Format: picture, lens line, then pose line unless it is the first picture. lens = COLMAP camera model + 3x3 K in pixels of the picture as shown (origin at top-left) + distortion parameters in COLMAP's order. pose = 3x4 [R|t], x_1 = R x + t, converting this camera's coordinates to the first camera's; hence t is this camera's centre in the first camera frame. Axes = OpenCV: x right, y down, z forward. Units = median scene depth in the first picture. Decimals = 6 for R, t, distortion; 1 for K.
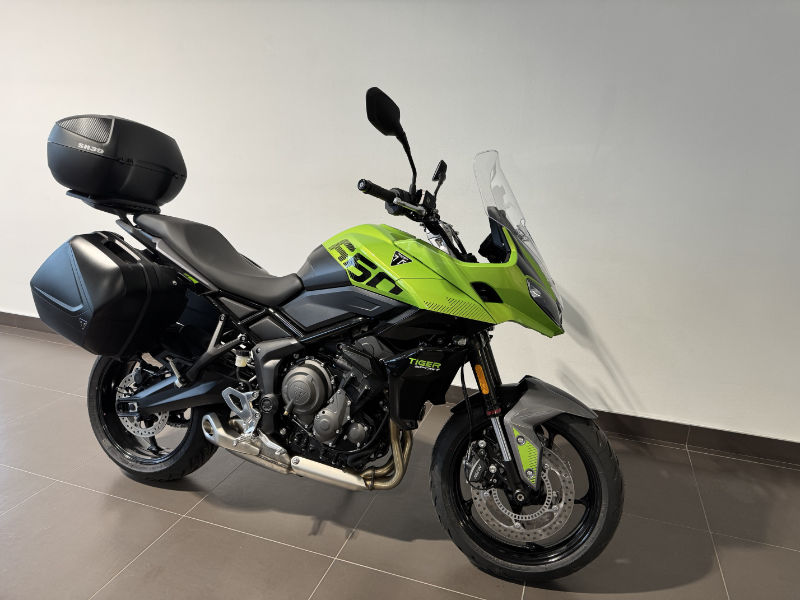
lens RADIAL K [[569.8, 0, 395.3], [0, 569.8, 287.7], [0, 0, 1]] dist [0.081311, -0.089847]
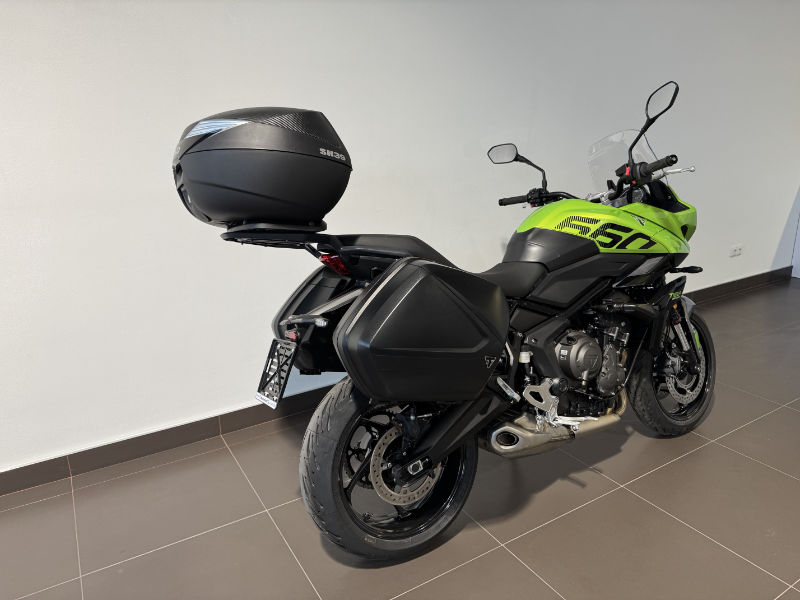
lens RADIAL K [[569.8, 0, 396.3], [0, 569.8, 297.8], [0, 0, 1]] dist [0.081311, -0.089847]
pose [[0.630631, -0.253332, 0.733572, -1.167055], [0.232229, 0.963511, 0.133098, -0.161186], [-0.740523, 0.086421, 0.666451, 0.533824]]
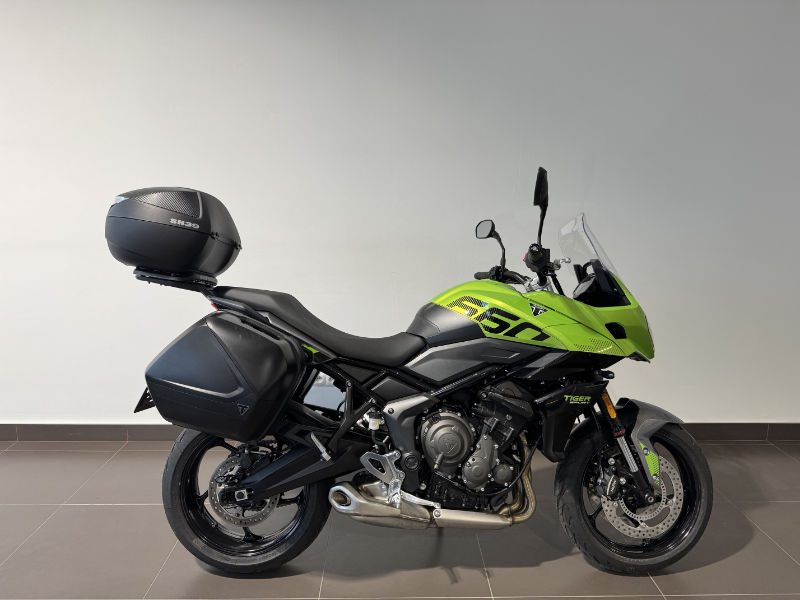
lens RADIAL K [[569.8, 0, 400.3], [0, 569.8, 291.2], [0, 0, 1]] dist [0.081311, -0.089847]
pose [[0.934621, -0.080438, 0.346430, -0.591470], [0.104846, 0.993114, -0.052269, -0.051167], [-0.339840, 0.085174, 0.936619, 0.017272]]
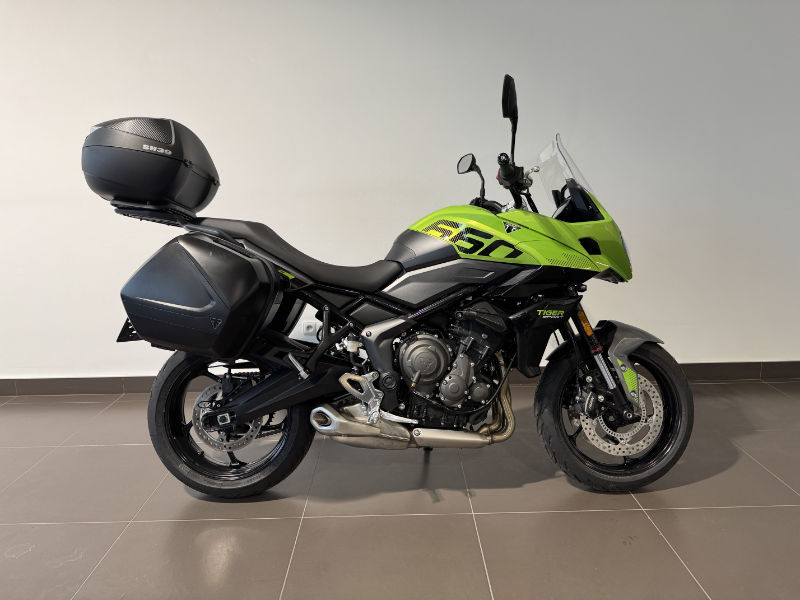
lens RADIAL K [[569.8, 0, 400.6], [0, 569.8, 293.2], [0, 0, 1]] dist [0.081311, -0.089847]
pose [[0.938832, -0.110190, 0.326272, -0.541271], [0.129110, 0.990946, -0.036842, 0.086509], [-0.319258, 0.076713, 0.944558, 0.000227]]
